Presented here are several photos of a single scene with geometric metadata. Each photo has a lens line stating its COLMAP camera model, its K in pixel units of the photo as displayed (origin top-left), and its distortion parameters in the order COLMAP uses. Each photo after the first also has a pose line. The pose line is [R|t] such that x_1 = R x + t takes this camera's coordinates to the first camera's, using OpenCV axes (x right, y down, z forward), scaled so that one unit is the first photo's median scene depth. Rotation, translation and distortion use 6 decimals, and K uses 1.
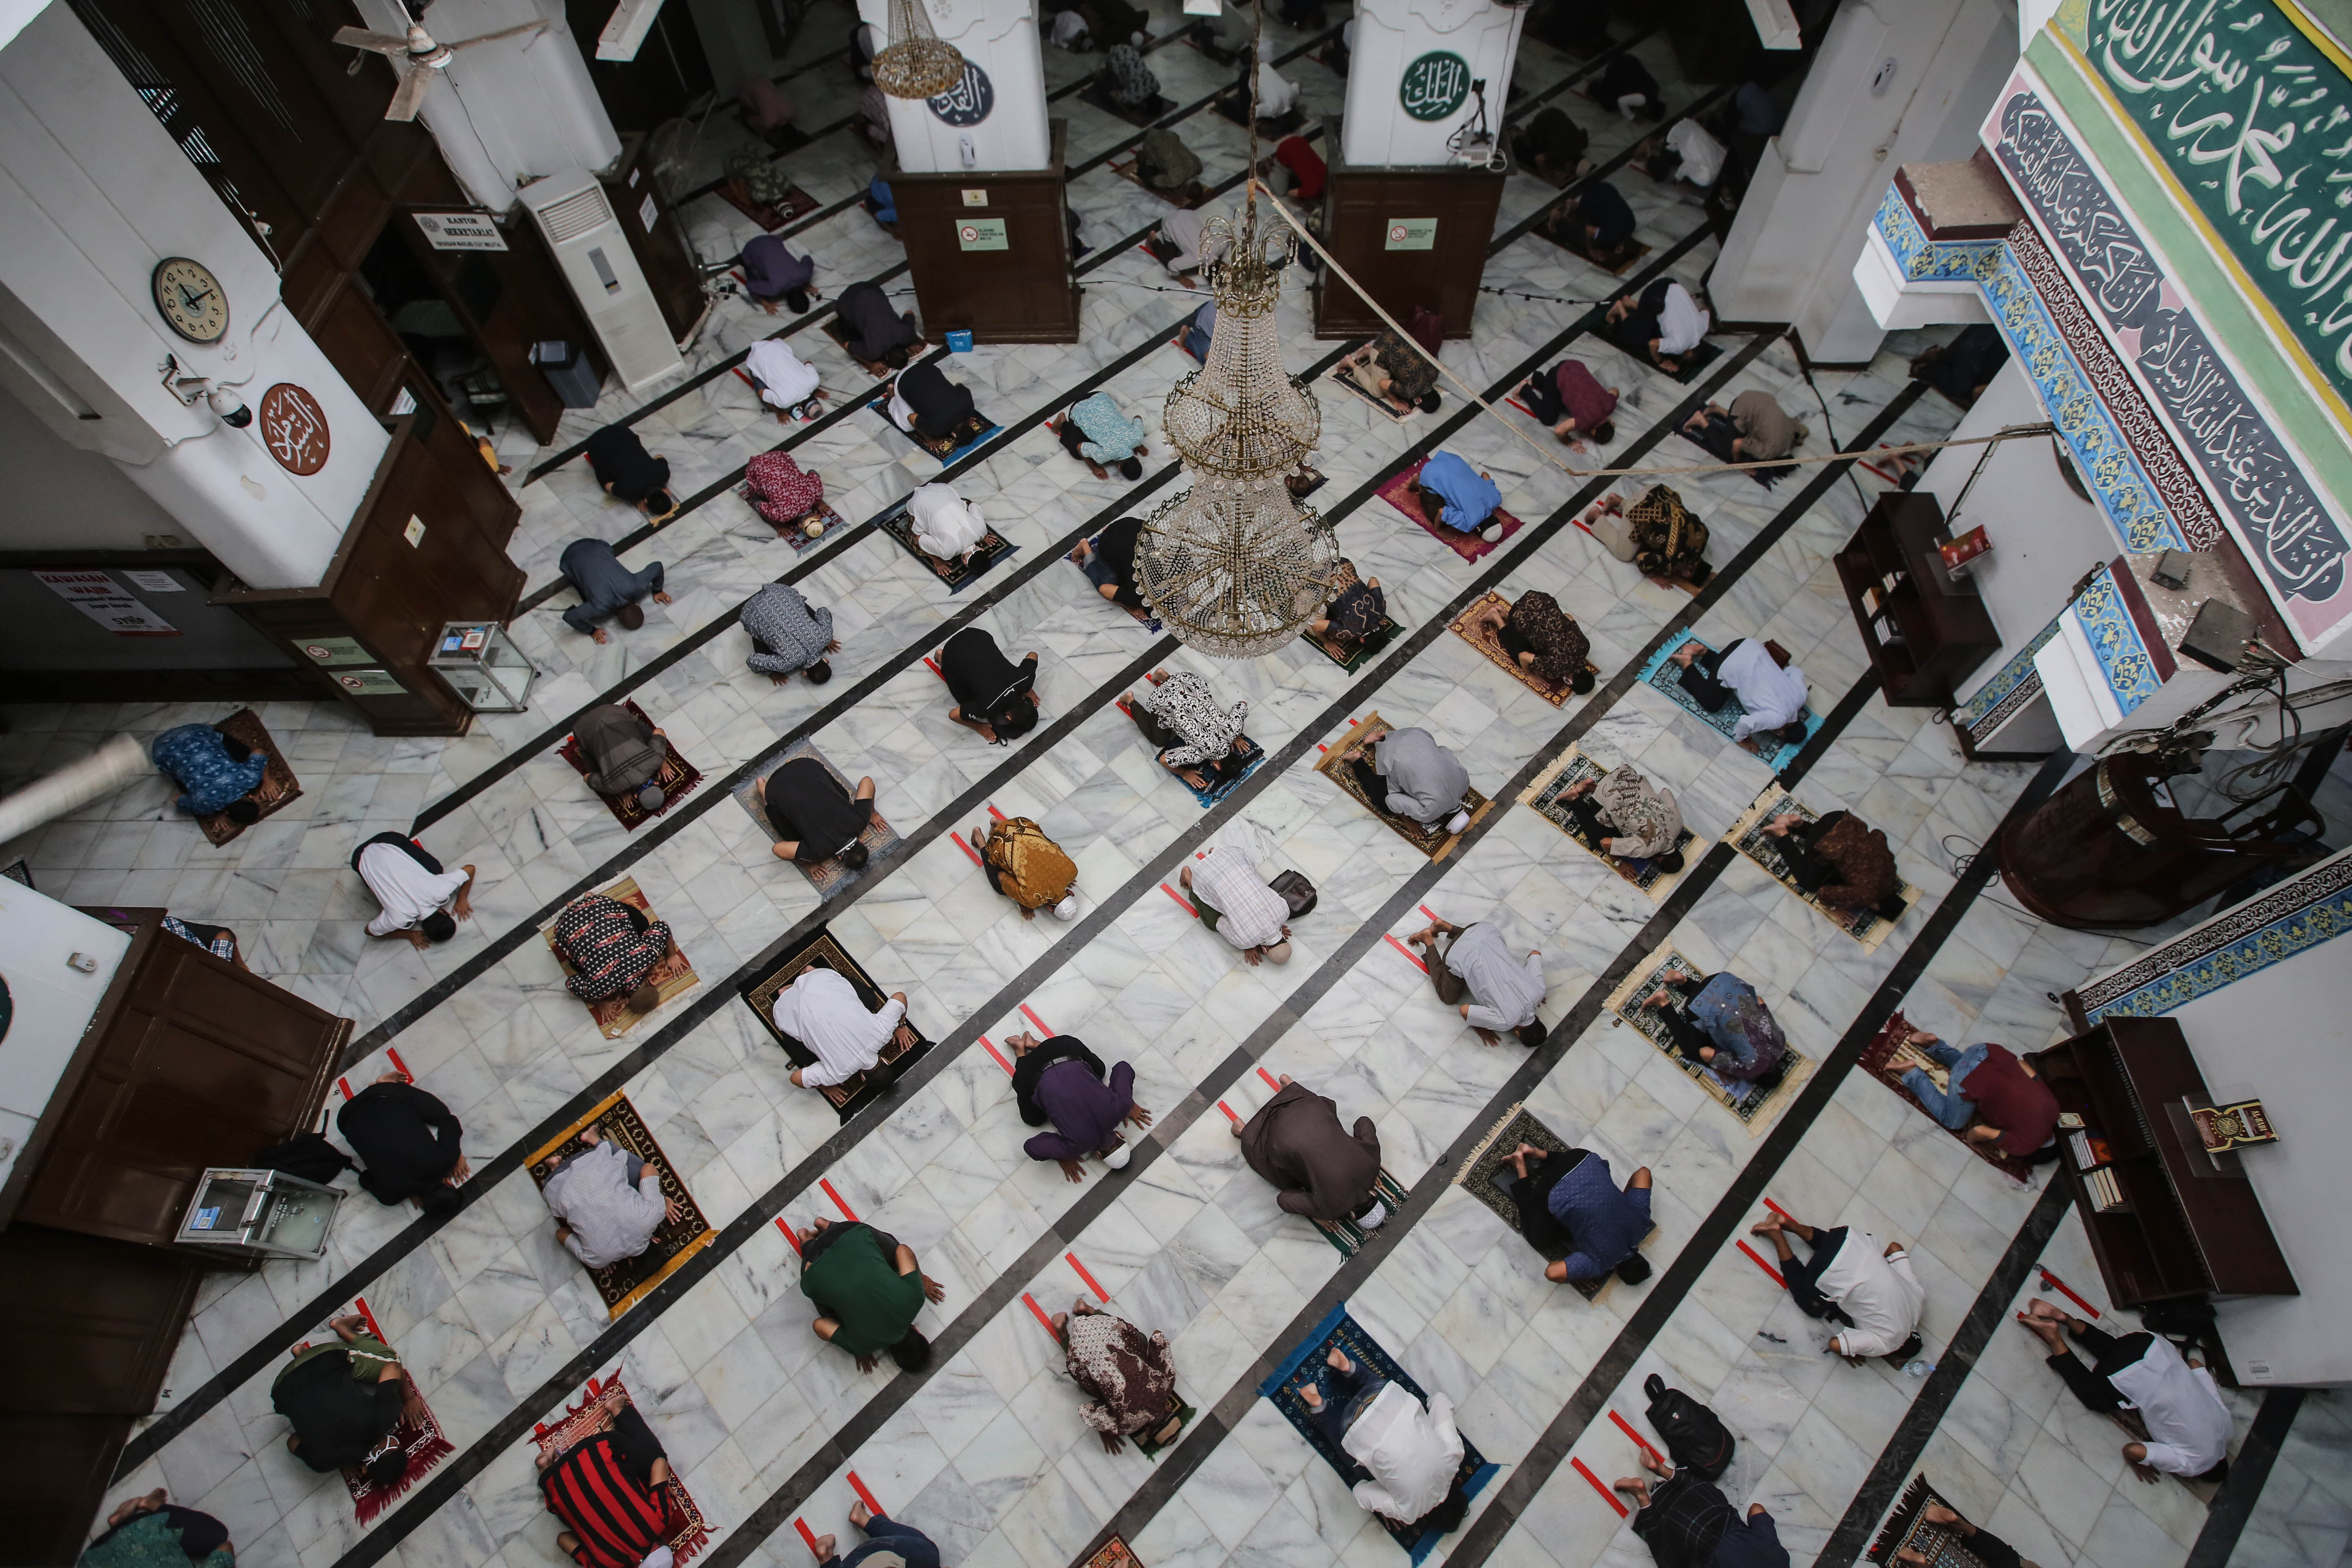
lens RADIAL K [[1138.4, 0, 1176.0], [0, 1138.4, 784.0], [0, 0, 1]] dist [-0.002742, -0.000677]
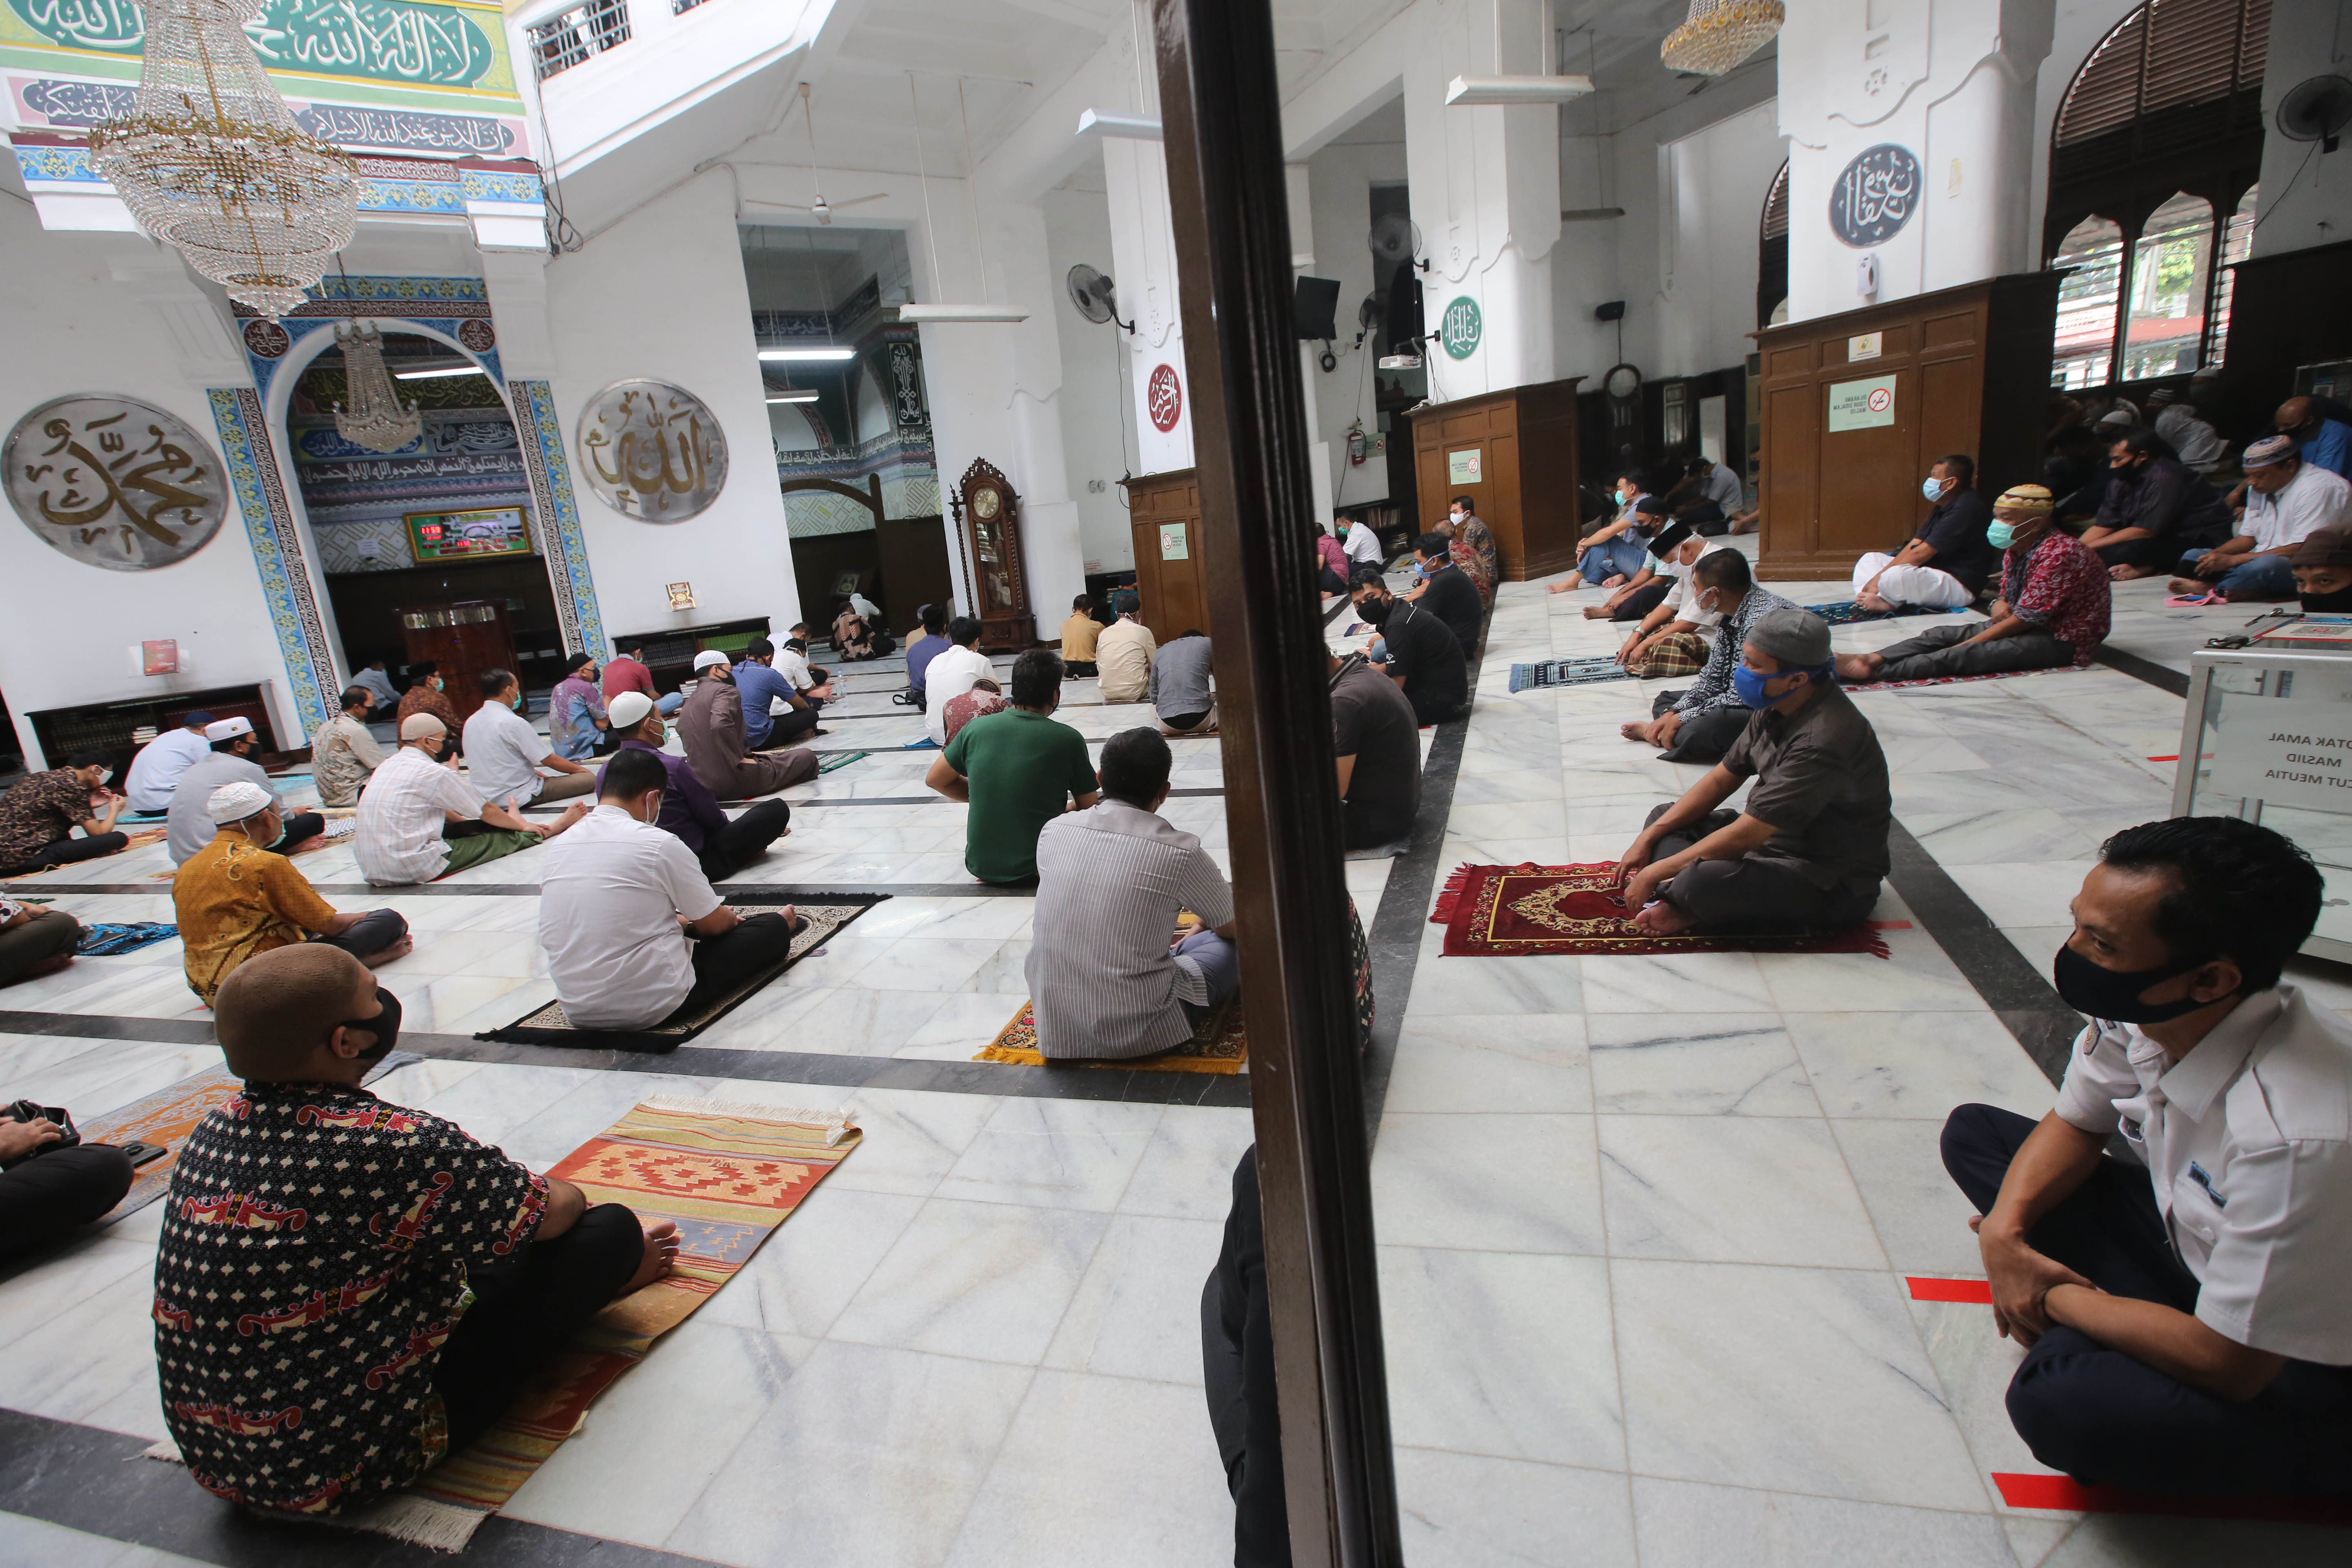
lens RADIAL K [[1058.9, 0, 1176.0], [0, 1058.9, 784.0], [0, 0, 1]] dist [-0.000368, 0.000270]
pose [[-0.517955, -0.122613, 0.846575, -1.701418], [0.787130, 0.319133, 0.527807, 0.184765], [-0.334886, 0.939745, -0.068784, 1.831448]]
